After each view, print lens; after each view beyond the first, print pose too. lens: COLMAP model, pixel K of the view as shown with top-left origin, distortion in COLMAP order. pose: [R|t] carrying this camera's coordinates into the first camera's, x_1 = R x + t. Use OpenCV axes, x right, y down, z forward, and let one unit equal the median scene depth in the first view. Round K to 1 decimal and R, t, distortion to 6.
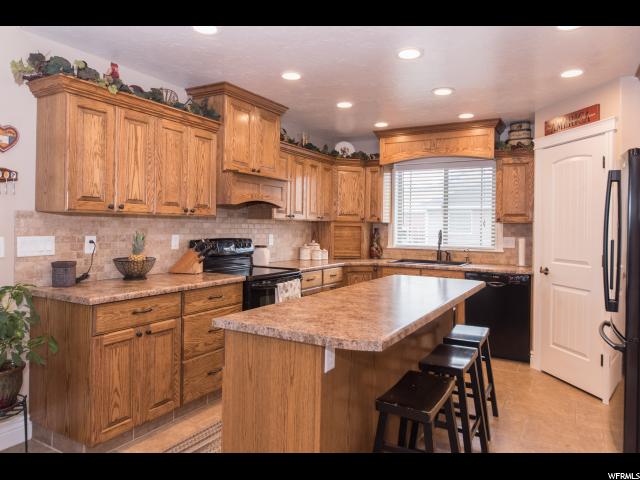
lens RADIAL K [[439.4, 0, 319.0], [0, 439.4, 236.0], [0, 0, 1]] dist [0.011185, 0.003629]
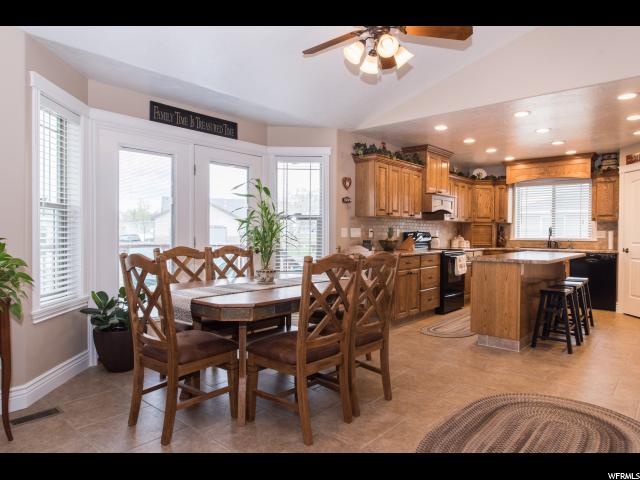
lens RADIAL K [[421.2, 0, 322.0], [0, 421.2, 246.3], [0, 0, 1]] dist [0.009291, -0.002810]
pose [[0.983953, -0.002338, -0.178413, -0.246389], [0.003546, 0.999973, 0.006453, 0.042554], [0.178393, -0.006982, 0.983935, -0.583430]]
